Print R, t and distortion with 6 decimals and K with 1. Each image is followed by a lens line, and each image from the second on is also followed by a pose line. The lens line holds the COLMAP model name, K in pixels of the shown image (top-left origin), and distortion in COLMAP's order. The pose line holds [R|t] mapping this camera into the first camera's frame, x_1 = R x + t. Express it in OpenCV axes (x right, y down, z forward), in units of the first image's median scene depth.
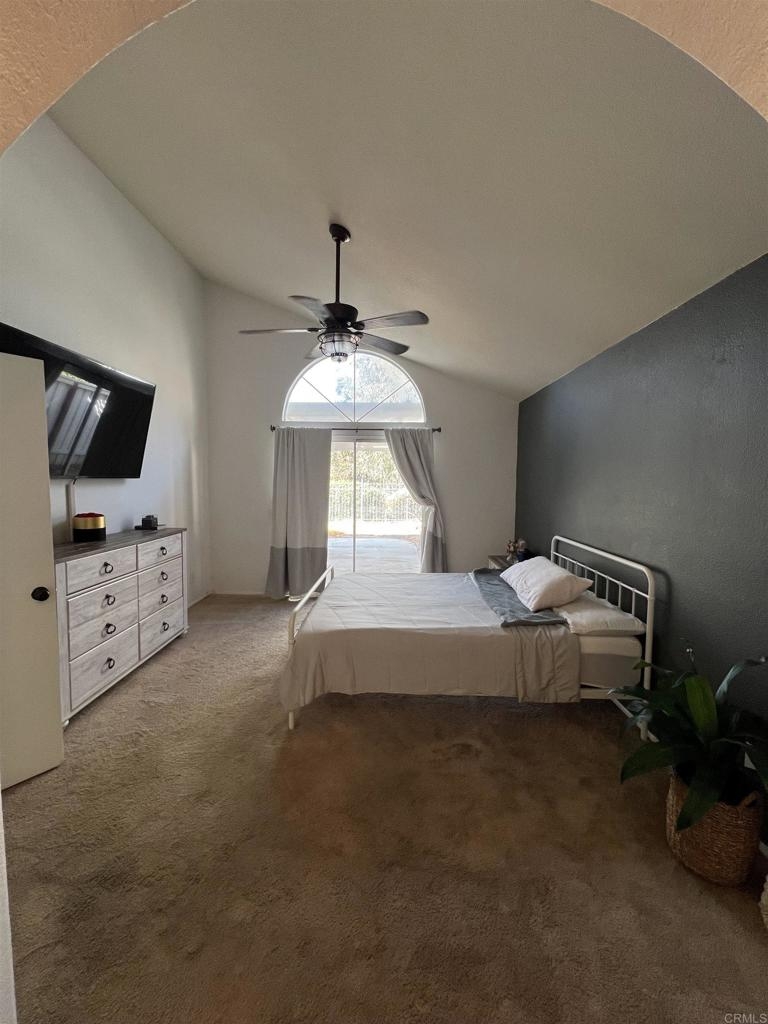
lens RADIAL K [[411.3, 0, 380.8], [0, 411.3, 511.2], [0, 0, 1]] dist [-0.002071, -0.000162]
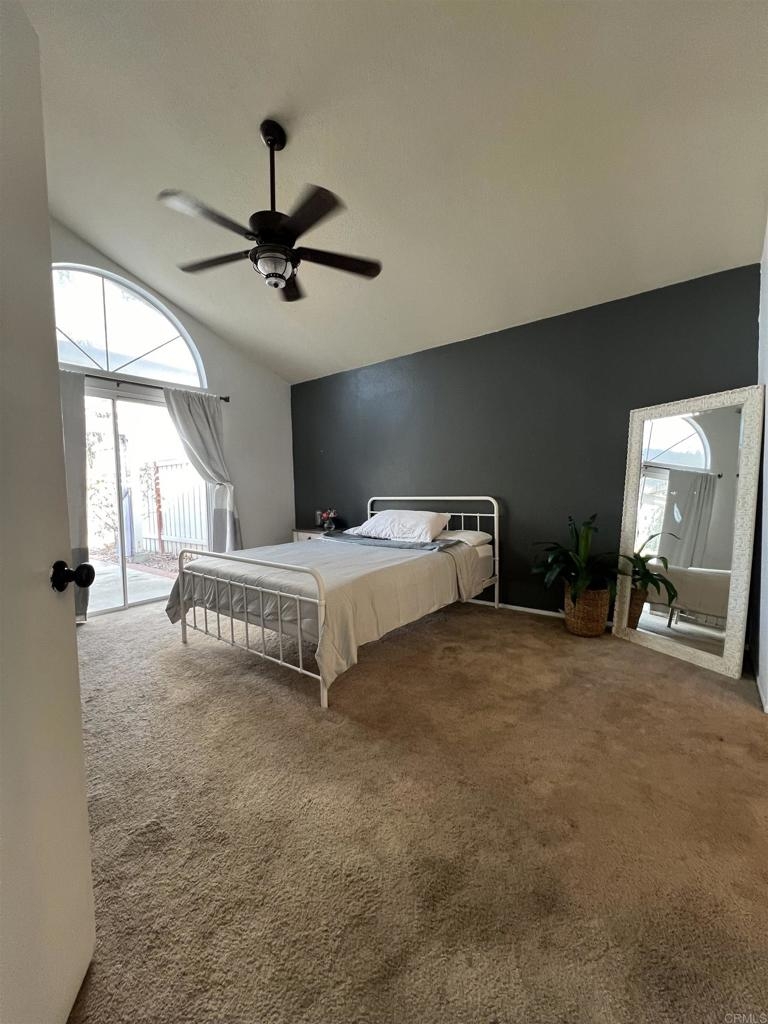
lens RADIAL K [[411.3, 0, 387.9], [0, 411.3, 513.2], [0, 0, 1]] dist [-0.002071, -0.000162]
pose [[0.589604, -0.067351, 0.804880, -0.812857], [0.084016, 0.996226, 0.021818, 0.129124], [-0.803311, 0.054758, 0.593037, 0.387398]]
